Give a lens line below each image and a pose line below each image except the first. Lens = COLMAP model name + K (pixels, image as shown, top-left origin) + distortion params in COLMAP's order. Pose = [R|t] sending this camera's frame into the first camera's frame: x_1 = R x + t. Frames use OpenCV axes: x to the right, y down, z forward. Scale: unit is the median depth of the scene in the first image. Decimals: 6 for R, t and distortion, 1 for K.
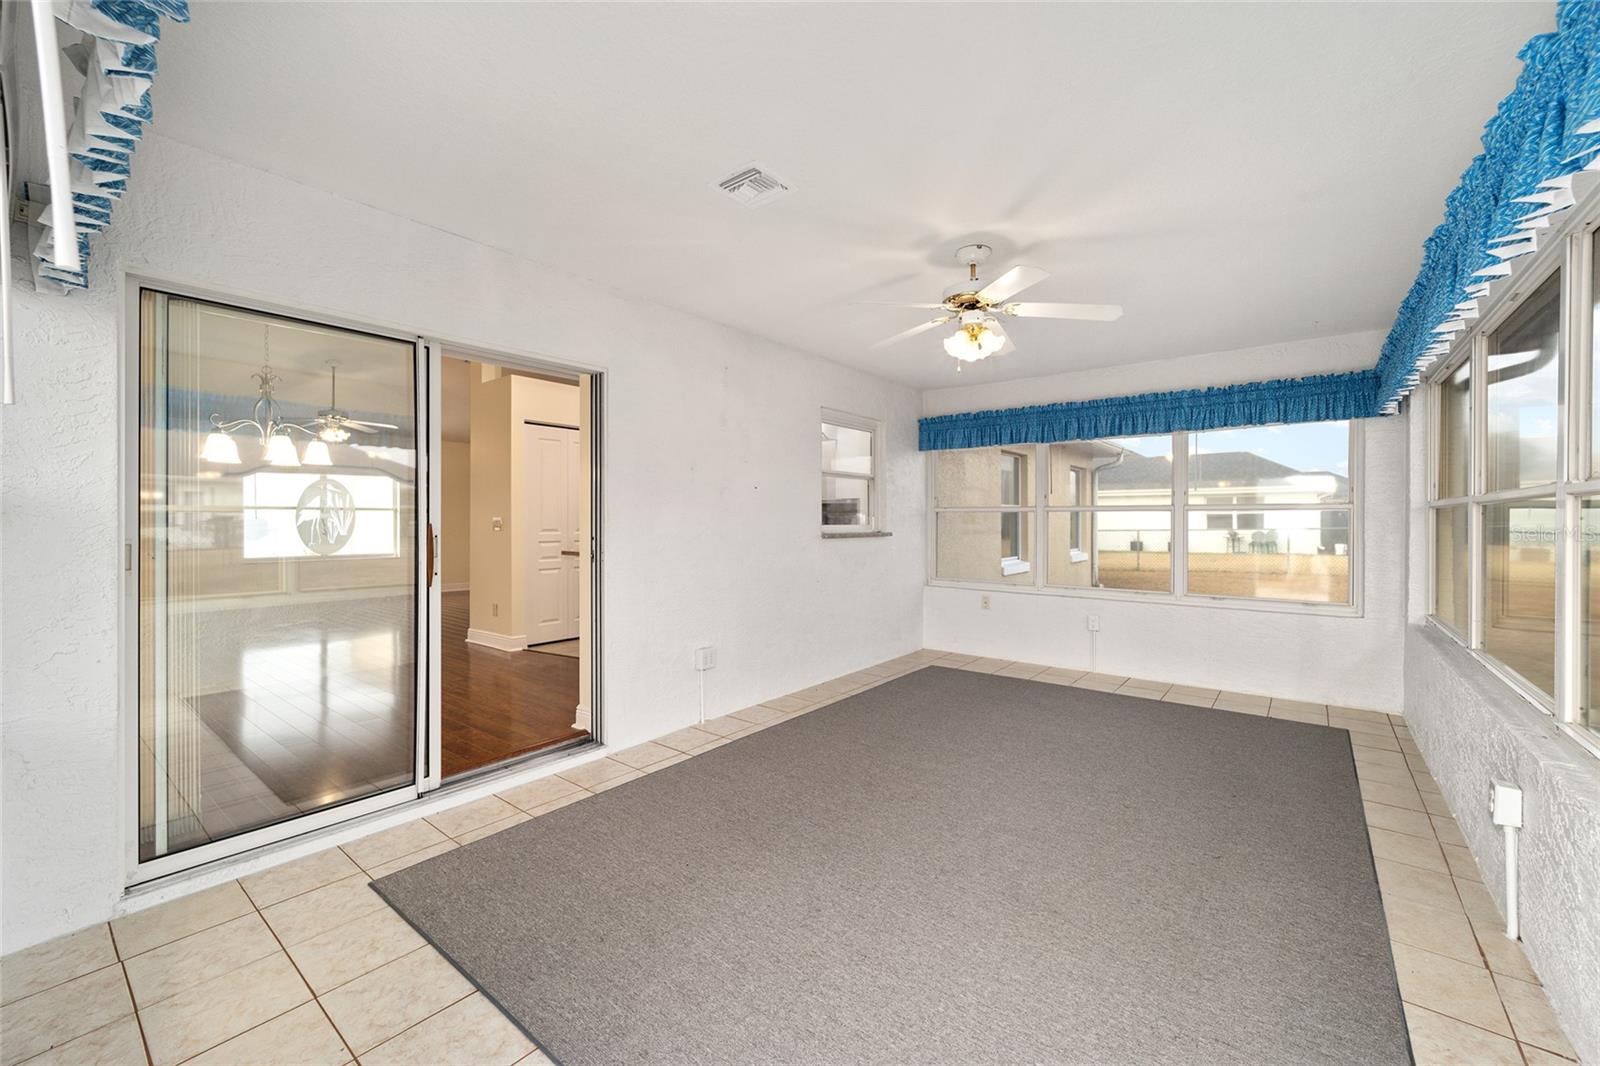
lens RADIAL K [[641.1, 0, 795.6], [0, 641.1, 521.2], [0, 0, 1]] dist [0.010291, -0.000009]
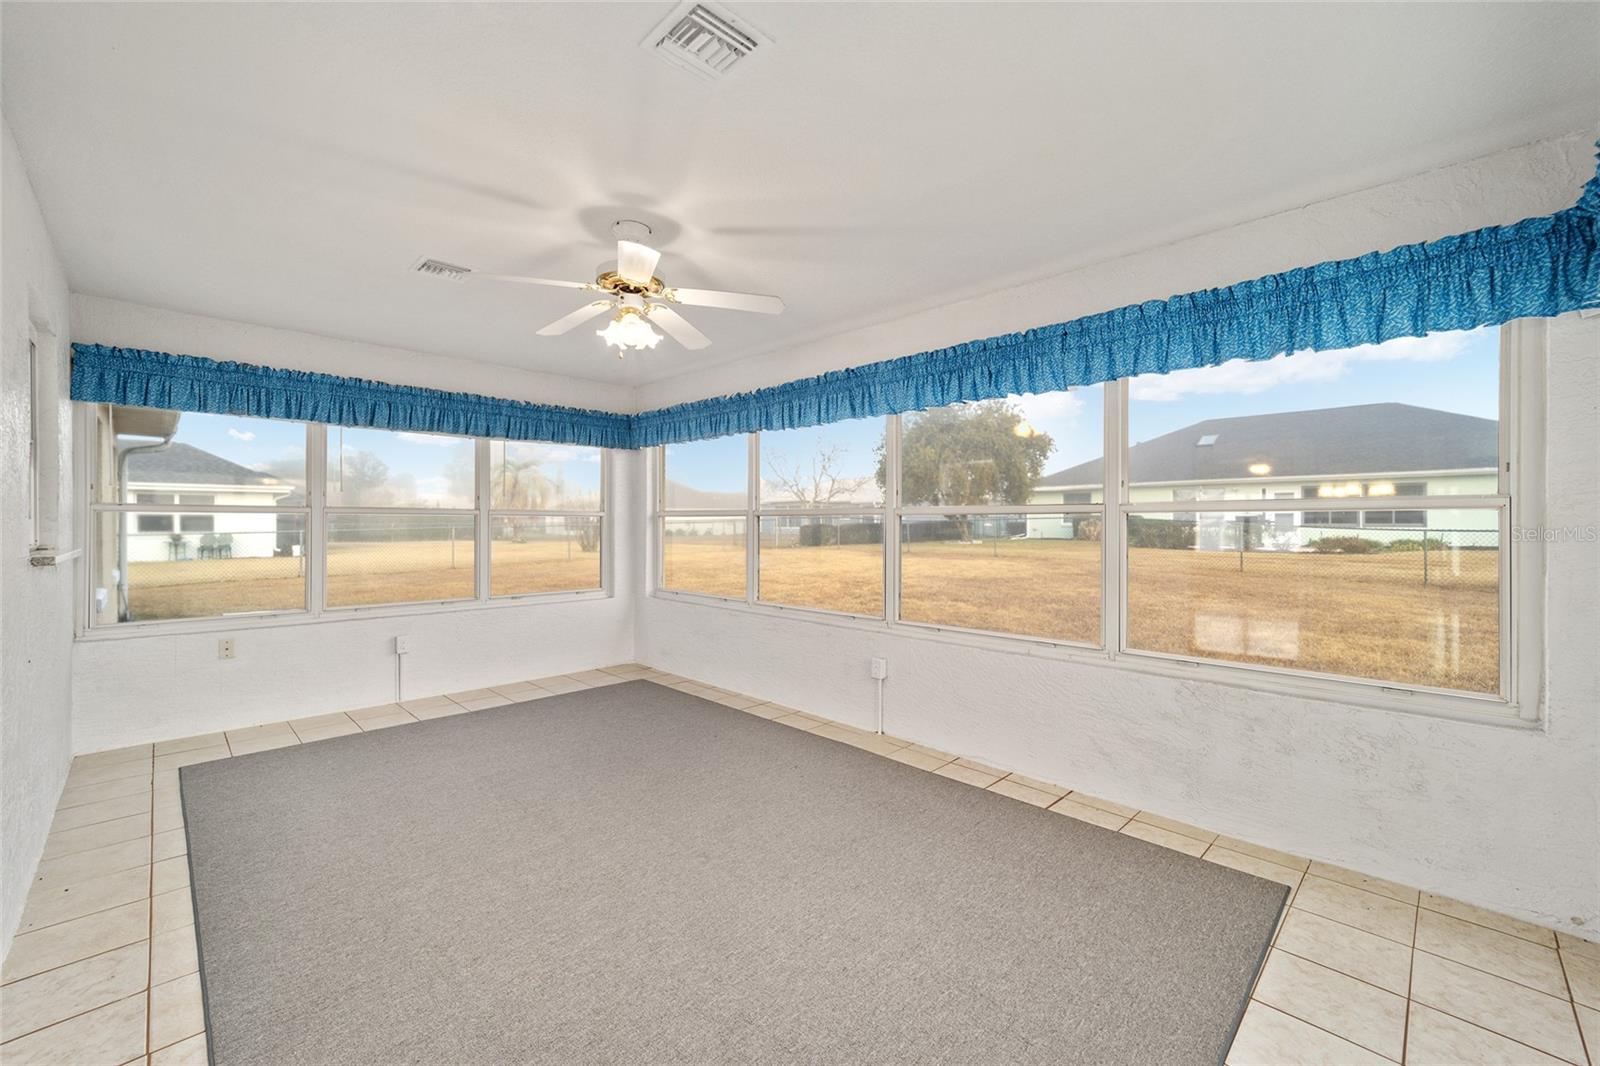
lens RADIAL K [[647.0, 0, 796.7], [0, 647.0, 518.2], [0, 0, 1]] dist [-0.003712, 0.000184]
pose [[0.116966, 0.006492, 0.993115, -0.400571], [0.000354, 0.999978, -0.006578, -0.004998], [-0.993136, 0.001121, 0.116961, 0.447717]]
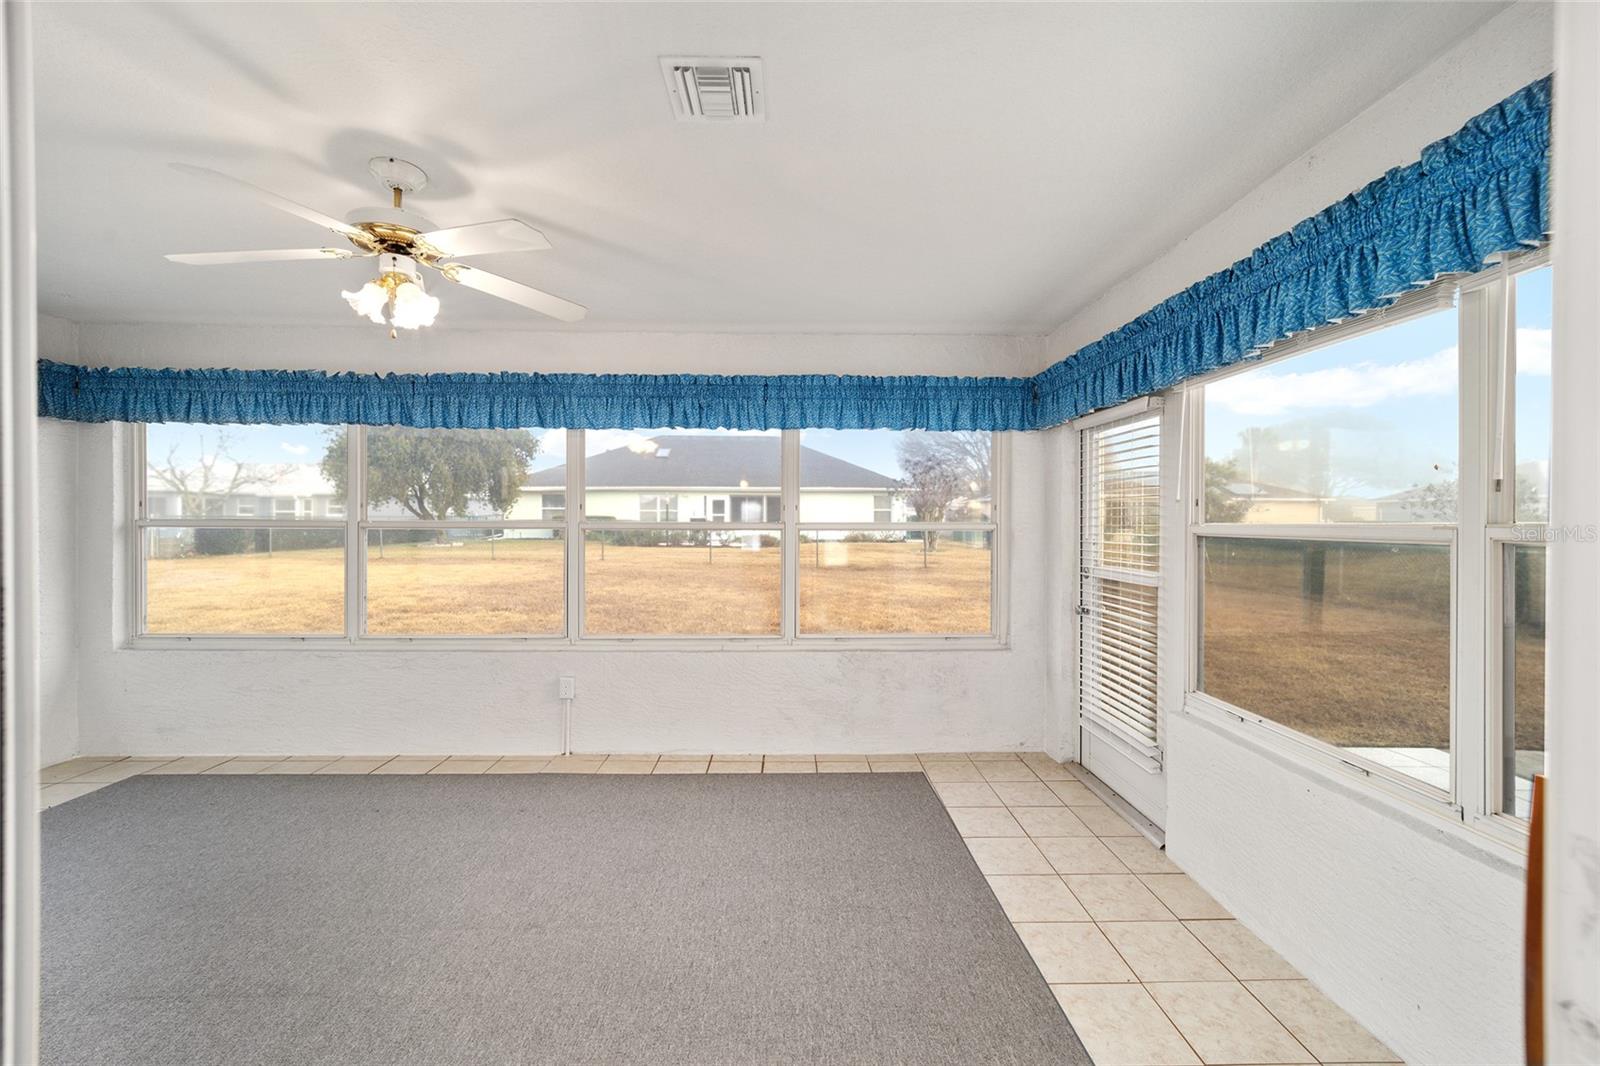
lens RADIAL K [[645.3, 0, 797.8], [0, 645.3, 523.4], [0, 0, 1]] dist [-0.006208, -0.000032]
pose [[-0.642056, -0.005113, 0.766641, -0.359980], [-0.002998, 0.999987, 0.004158, -0.028309], [-0.766652, 0.000371, -0.642063, 0.751331]]
